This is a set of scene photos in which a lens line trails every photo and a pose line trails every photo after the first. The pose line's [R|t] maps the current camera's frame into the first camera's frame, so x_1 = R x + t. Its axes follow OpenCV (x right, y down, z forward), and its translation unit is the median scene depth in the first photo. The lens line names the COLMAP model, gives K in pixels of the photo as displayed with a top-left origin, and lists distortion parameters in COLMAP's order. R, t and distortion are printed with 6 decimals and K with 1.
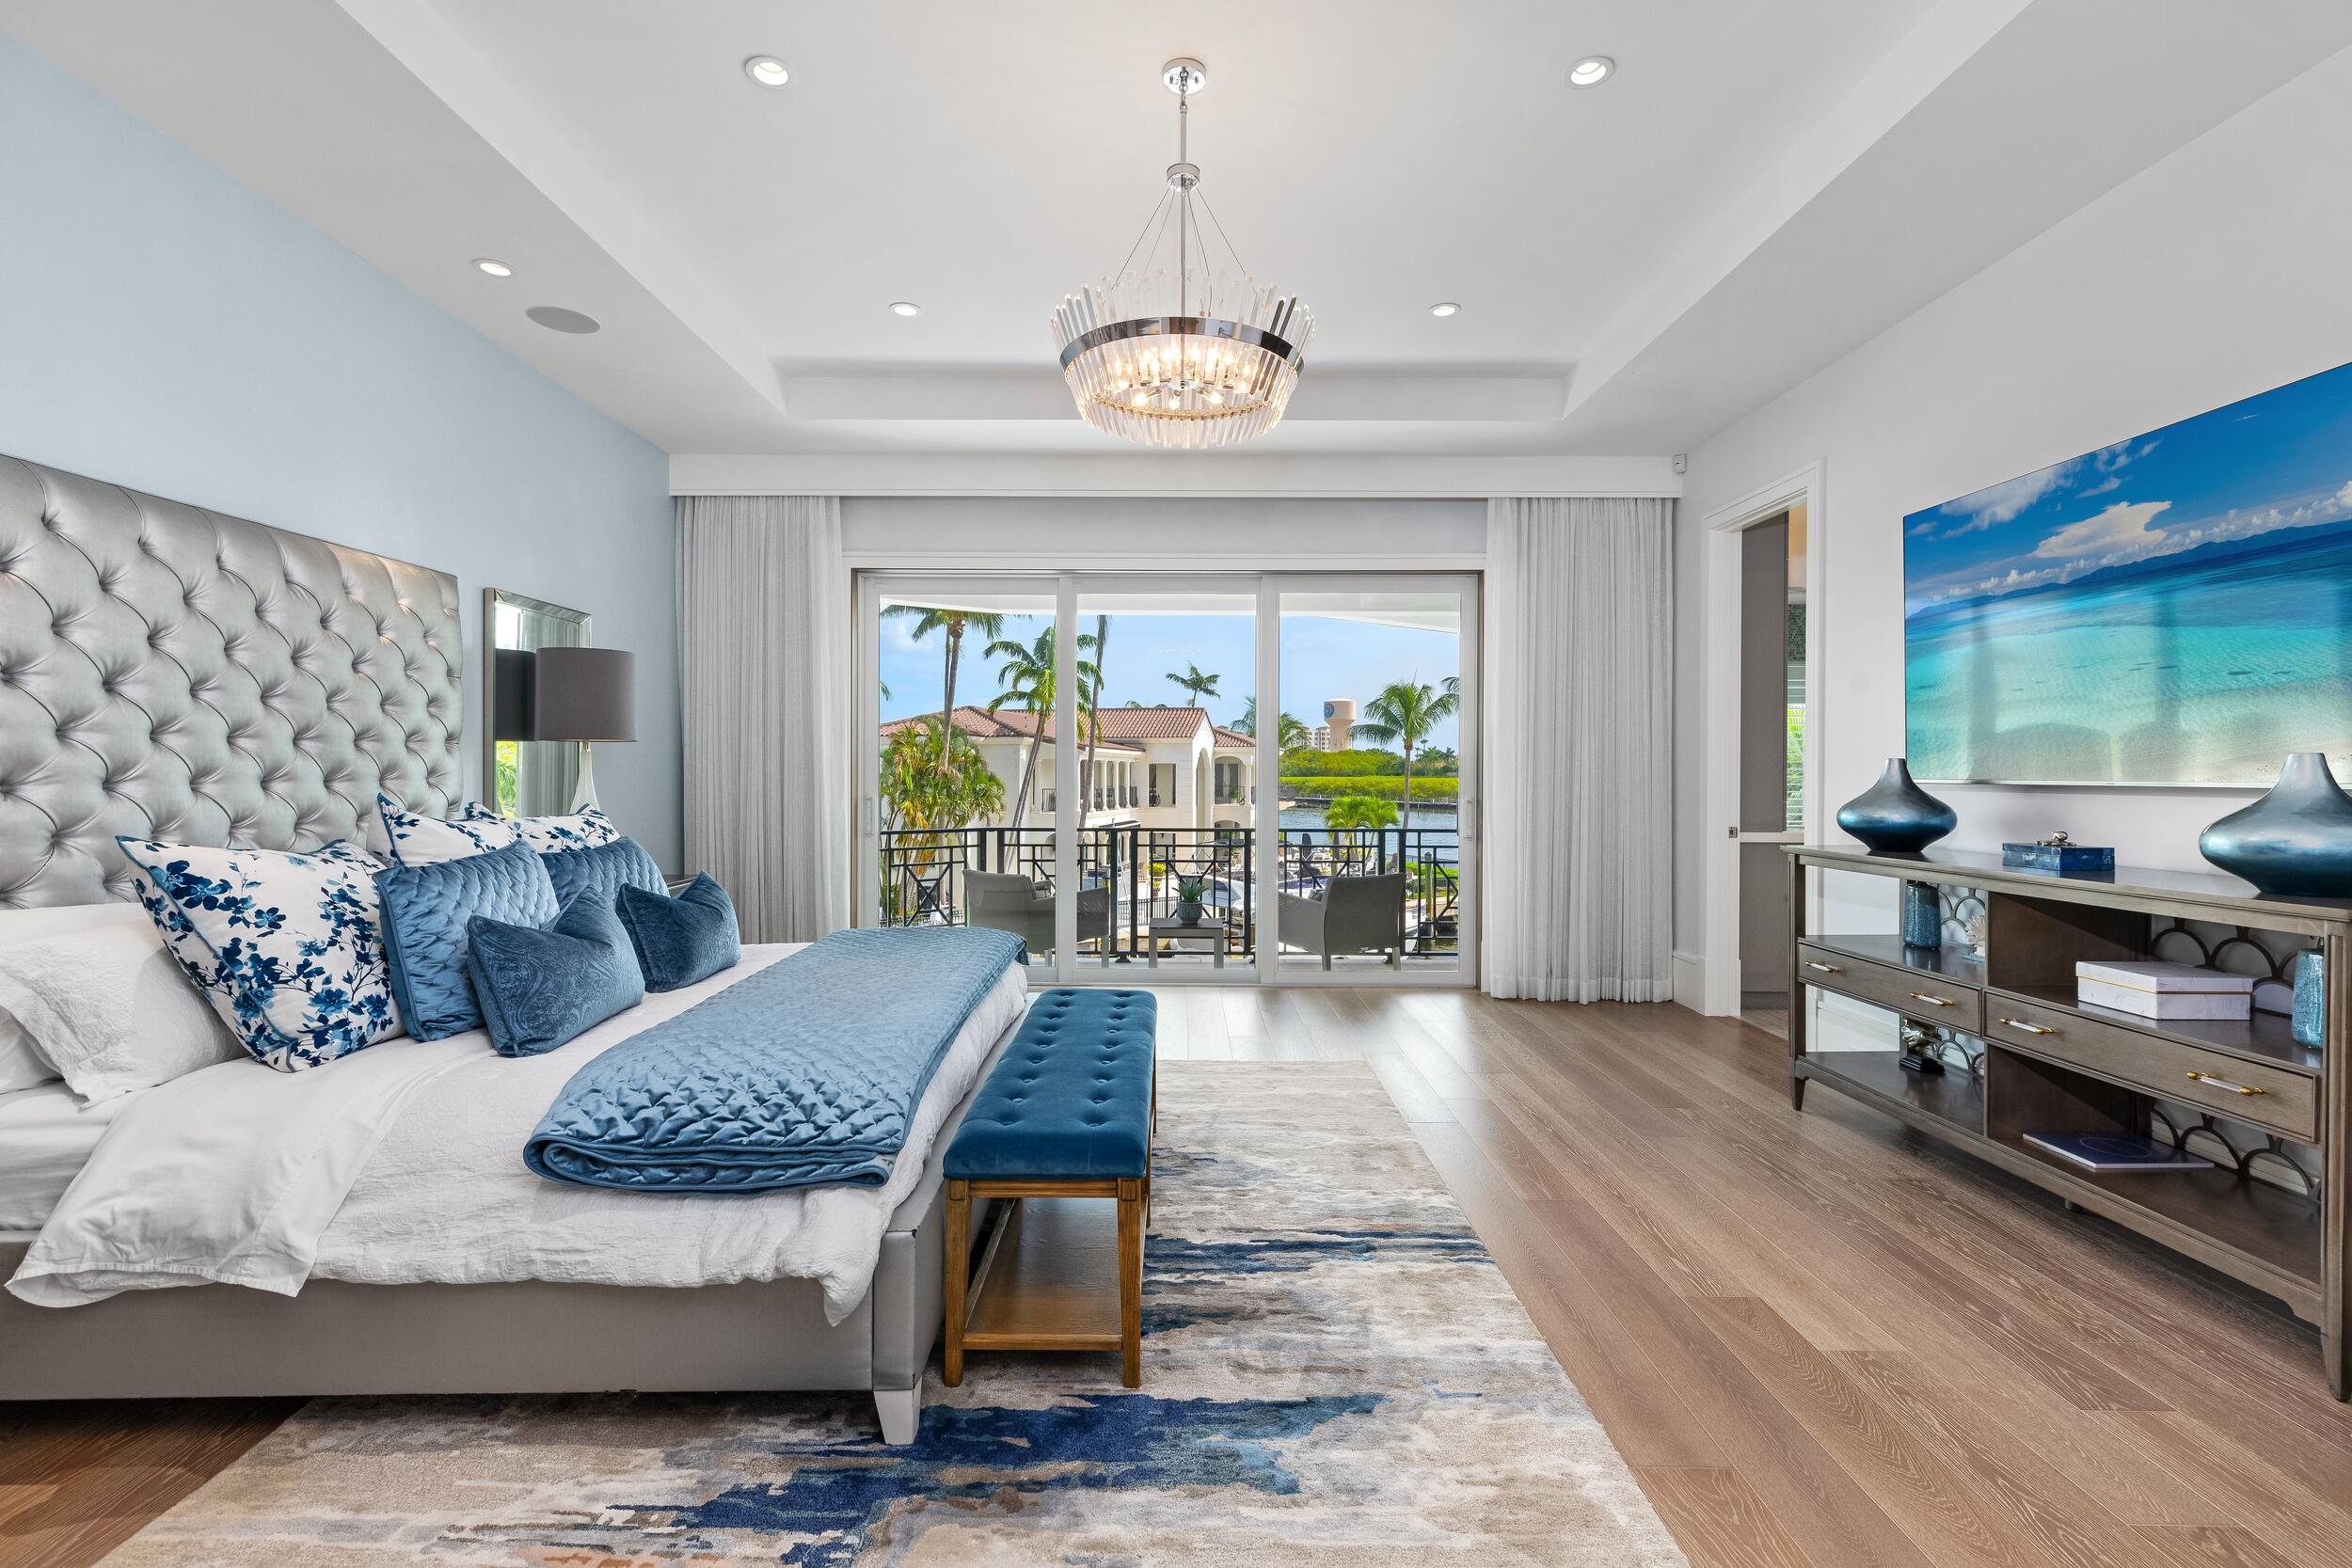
lens RADIAL K [[1069.9, 0, 1175.8], [0, 1069.9, 768.0], [0, 0, 1]] dist [0.008330, -0.001365]
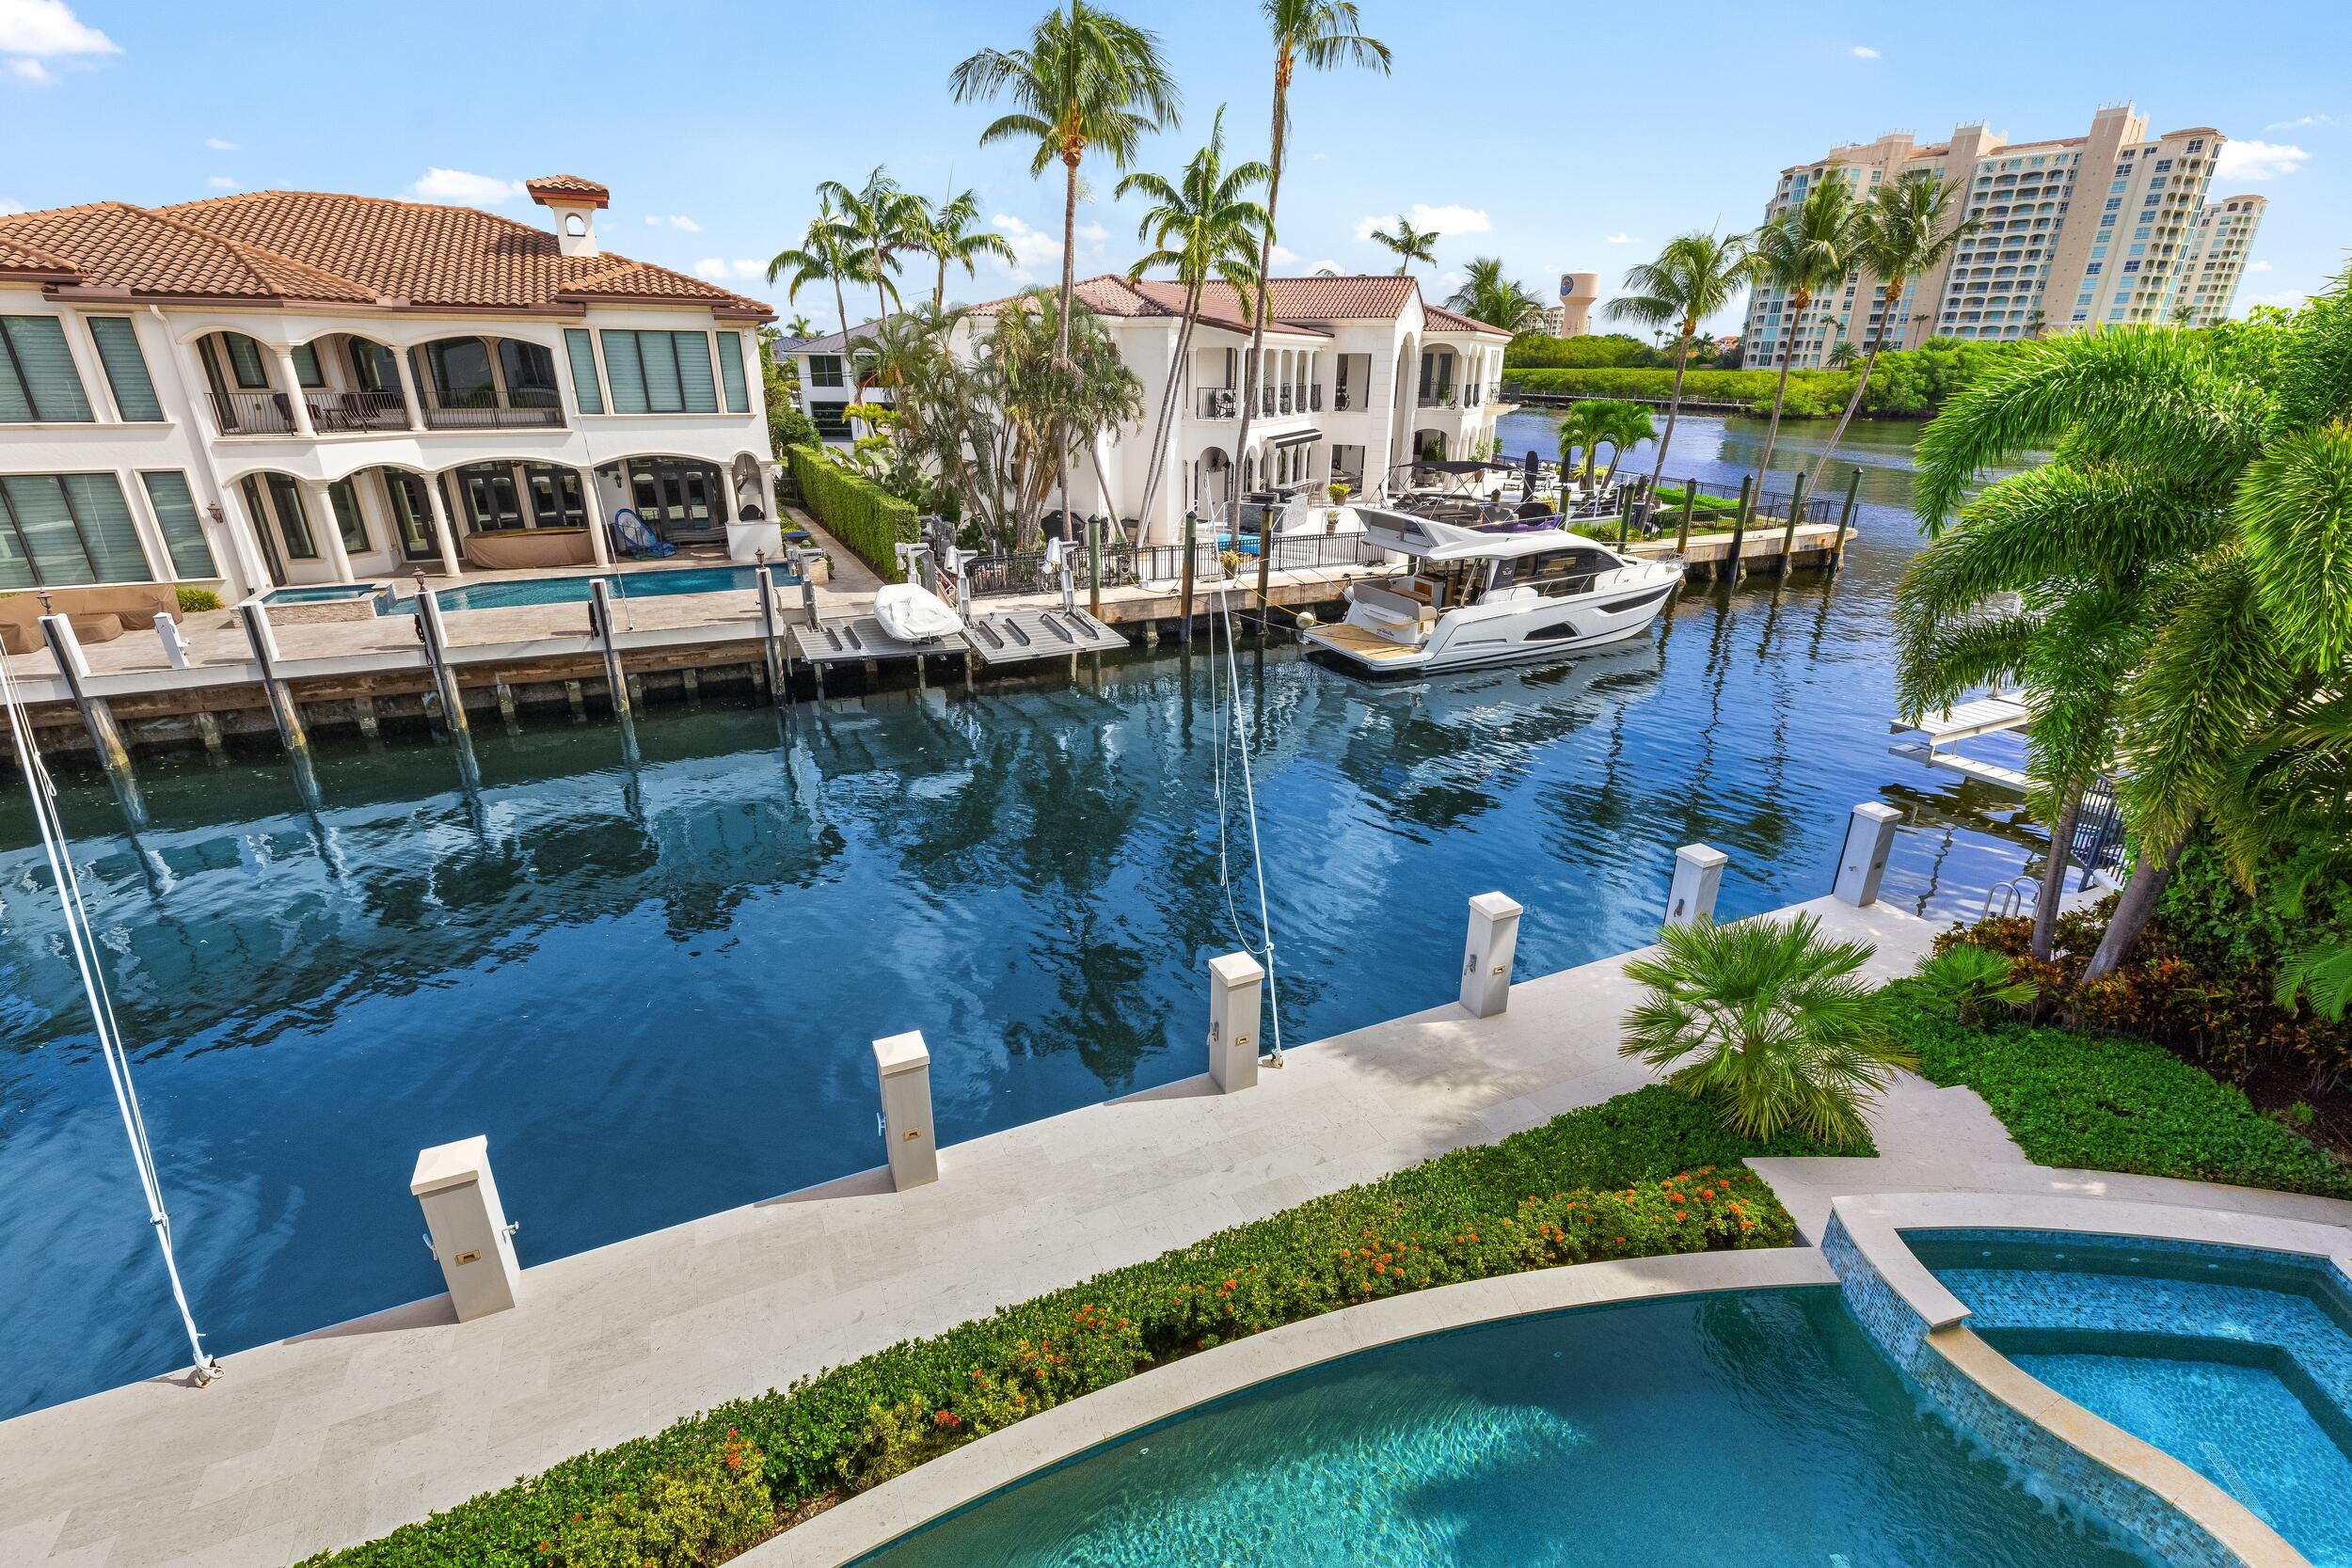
lens RADIAL K [[1069.9, 0, 1182.9], [0, 1069.9, 783.2], [0, 0, 1]] dist [0.008330, -0.001365]
pose [[0.985370, 0.067447, -0.156516, 0.010339], [-0.004731, 0.928831, 0.370473, -0.002560], [0.170364, -0.364313, 0.915561, 0.167039]]
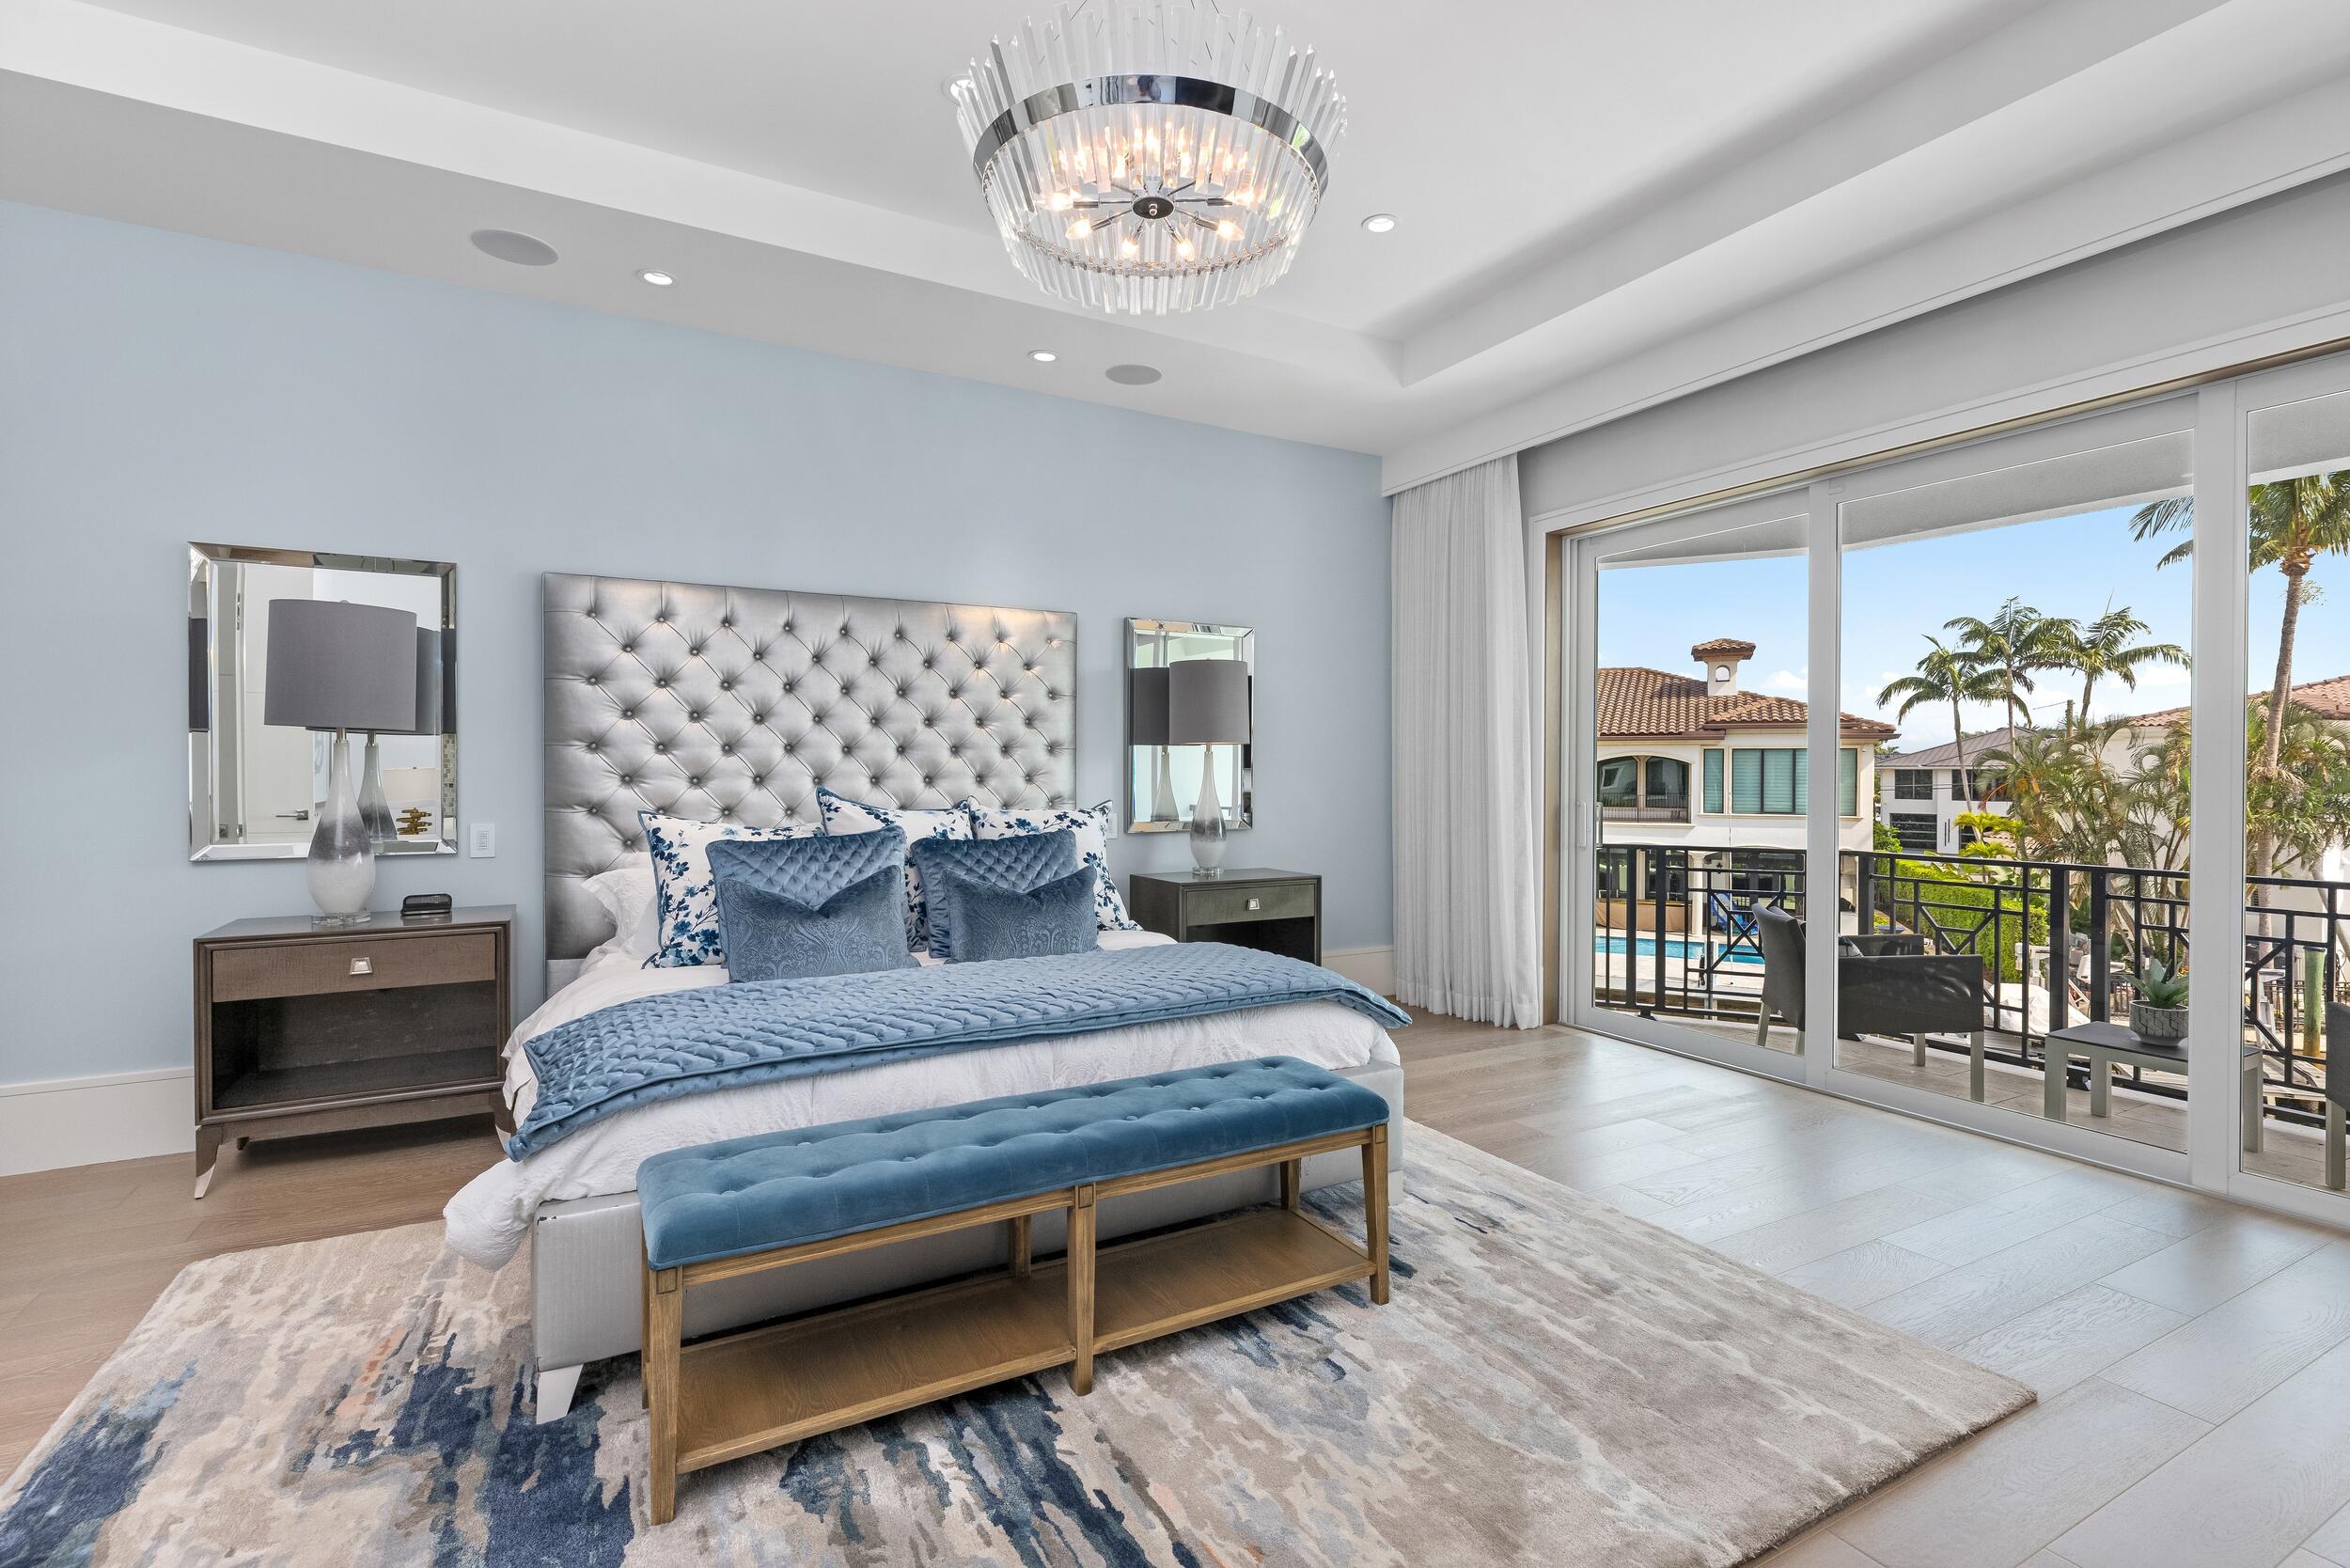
lens RADIAL K [[1069.1, 0, 1172.2], [0, 1069.1, 776.3], [0, 0, 1]] dist [0.008330, -0.001365]
pose [[0.486626, 0.005172, -0.873595, 0.038976], [0.000521, 0.999981, 0.006211, 0.000086], [0.873610, -0.003478, 0.486614, 0.042502]]
